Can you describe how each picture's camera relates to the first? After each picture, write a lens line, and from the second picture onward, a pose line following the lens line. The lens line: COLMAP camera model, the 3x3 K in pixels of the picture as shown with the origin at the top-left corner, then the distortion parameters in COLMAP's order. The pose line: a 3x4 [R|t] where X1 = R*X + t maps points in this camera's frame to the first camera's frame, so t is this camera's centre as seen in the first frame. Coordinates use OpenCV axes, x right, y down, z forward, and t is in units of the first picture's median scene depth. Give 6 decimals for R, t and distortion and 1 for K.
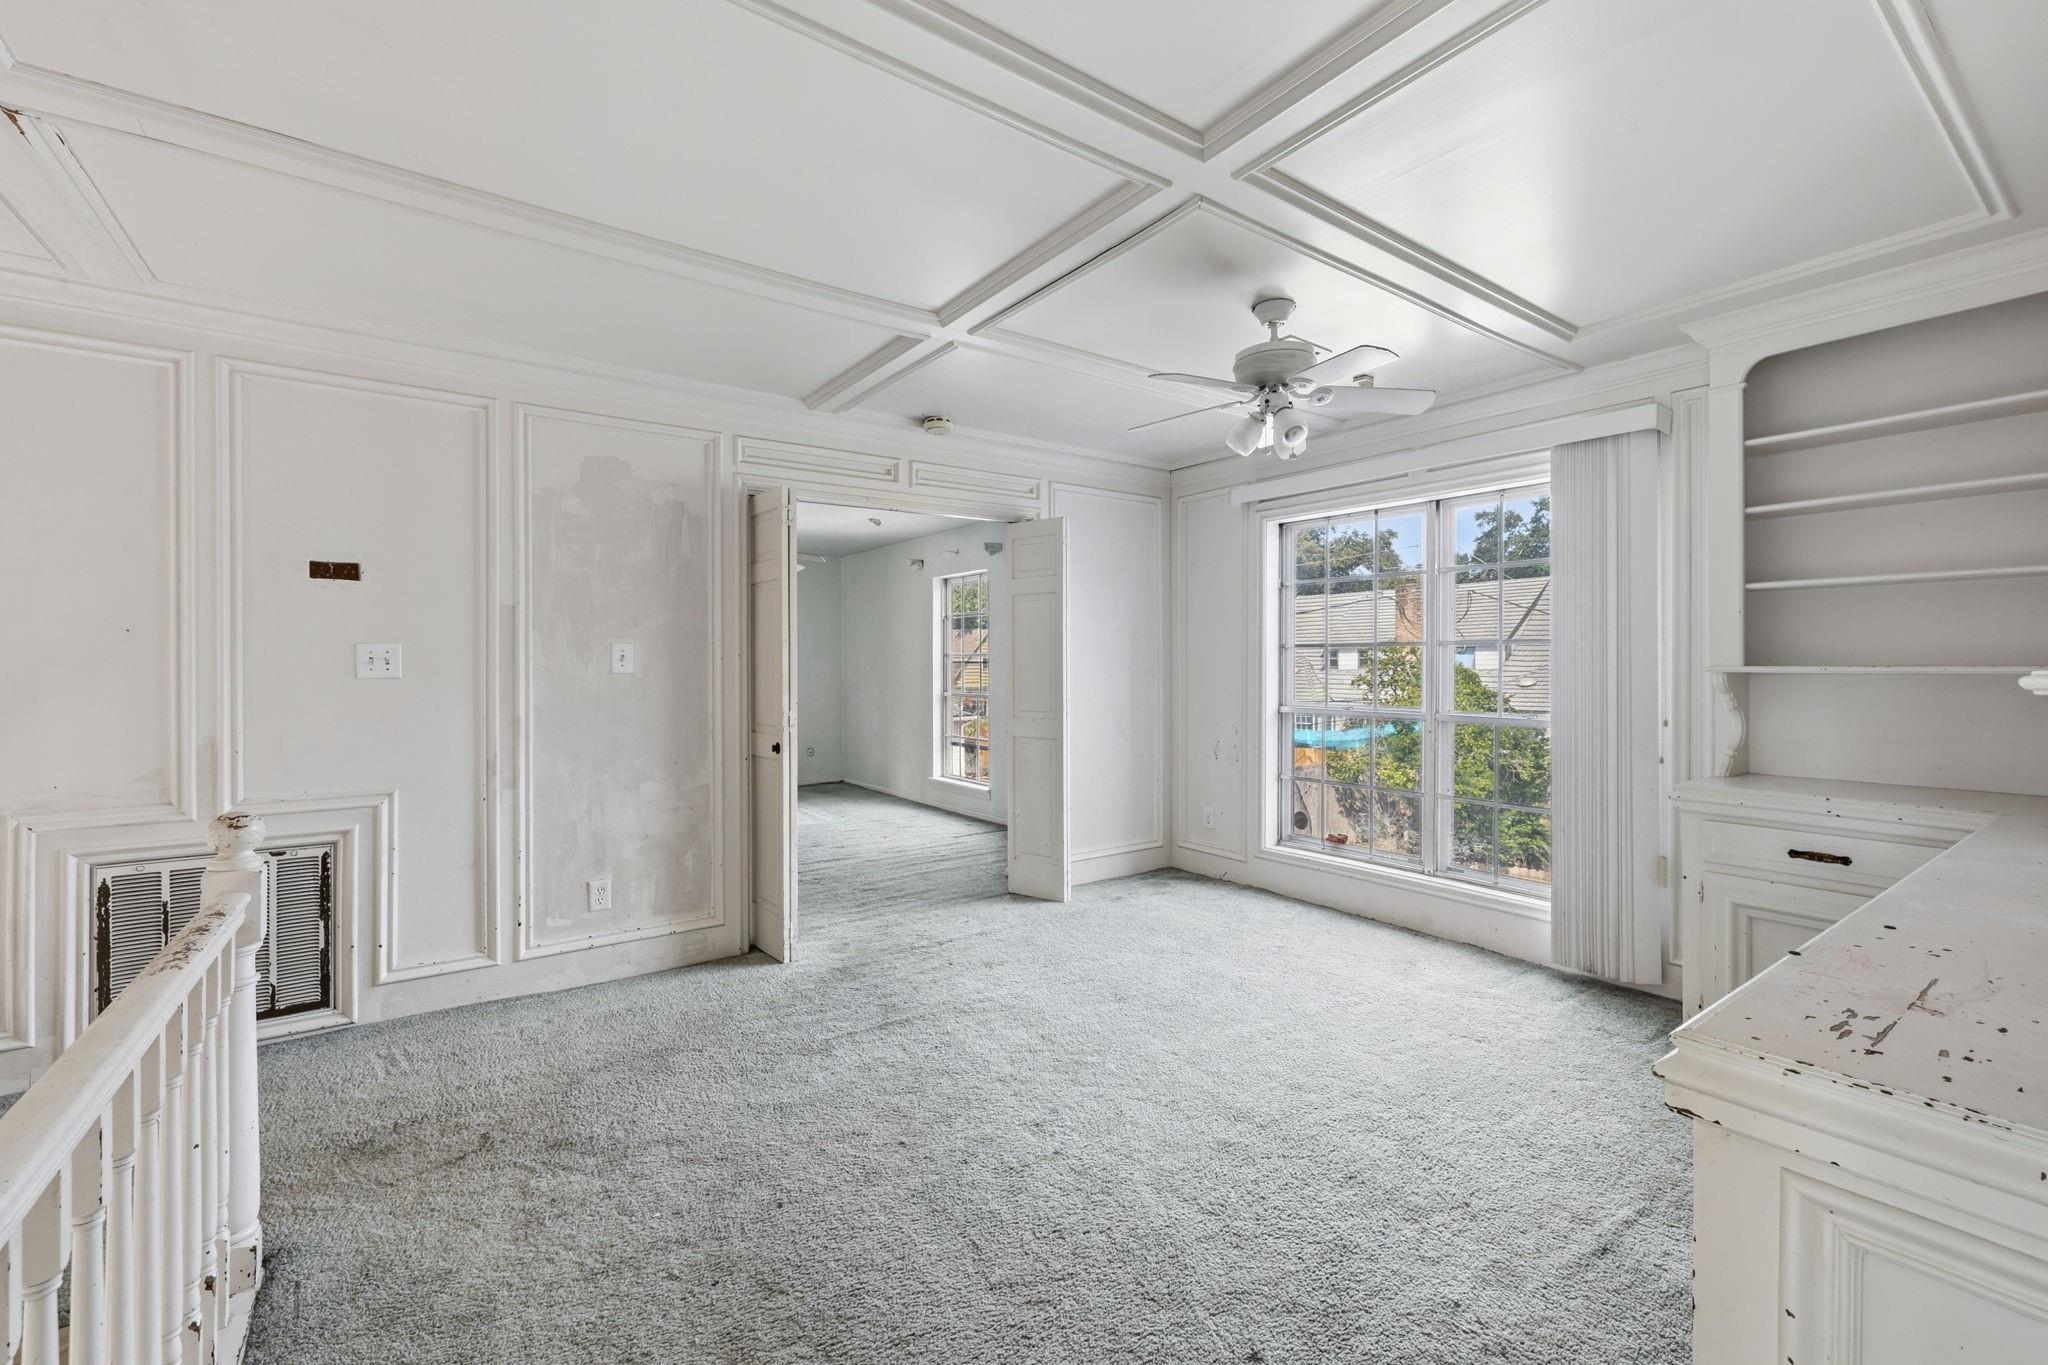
lens RADIAL K [[873.8, 0, 1030.1], [0, 873.8, 664.2], [0, 0, 1]] dist [0.000640, 0.000173]
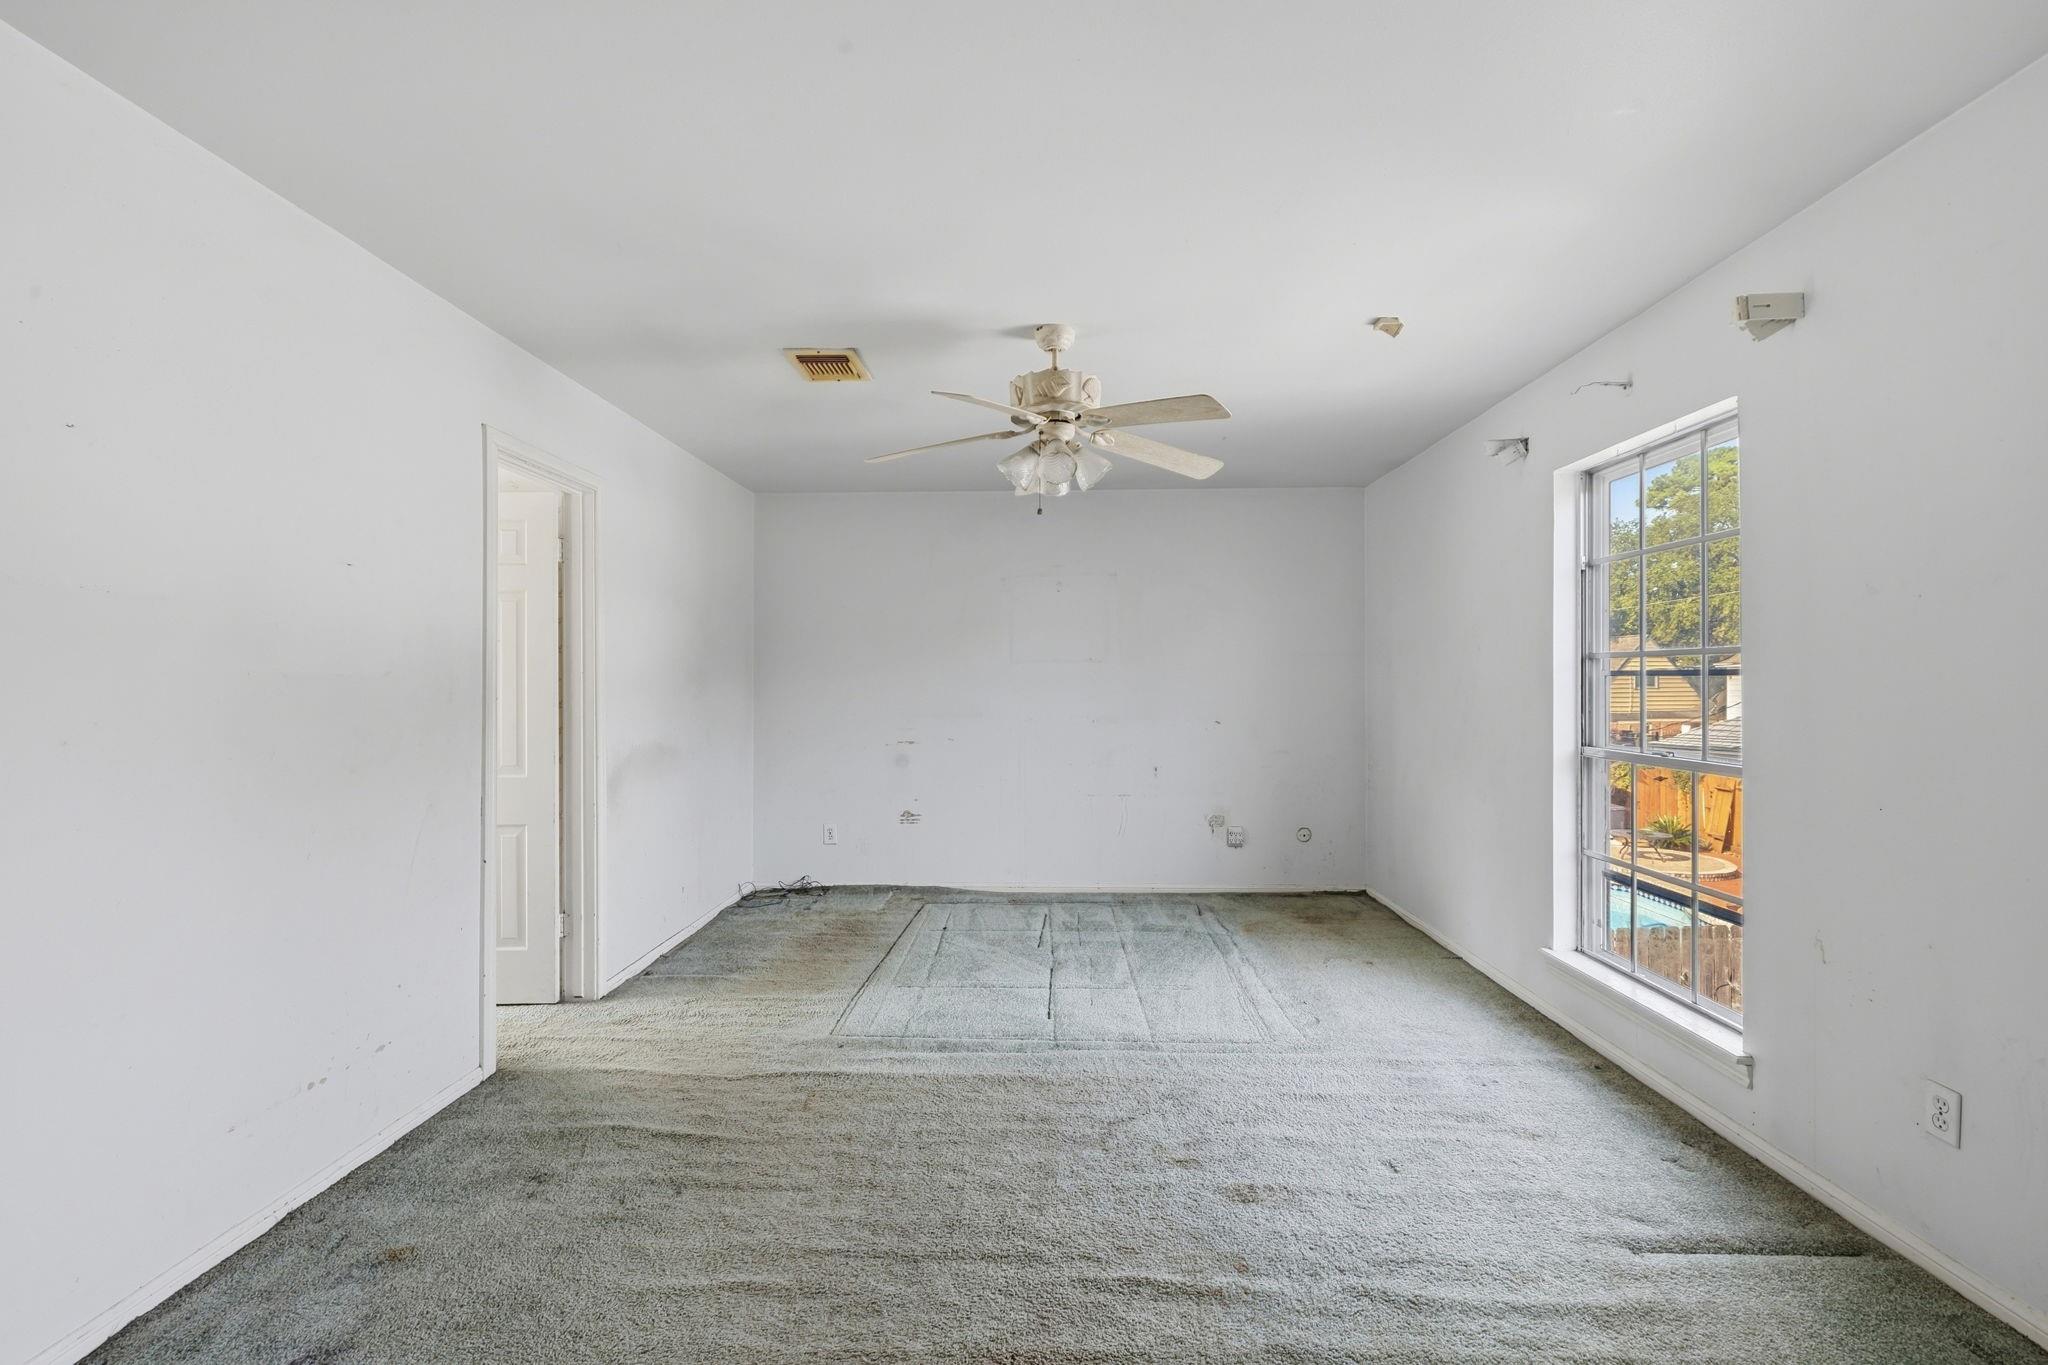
lens RADIAL K [[873.8, 0, 1032.5], [0, 873.8, 676.7], [0, 0, 1]] dist [0.000640, 0.000173]
pose [[0.793896, -0.002272, -0.608050, -0.055018], [0.000722, 0.999996, -0.002794, -0.000311], [0.608054, 0.001780, 0.793894, 0.520296]]
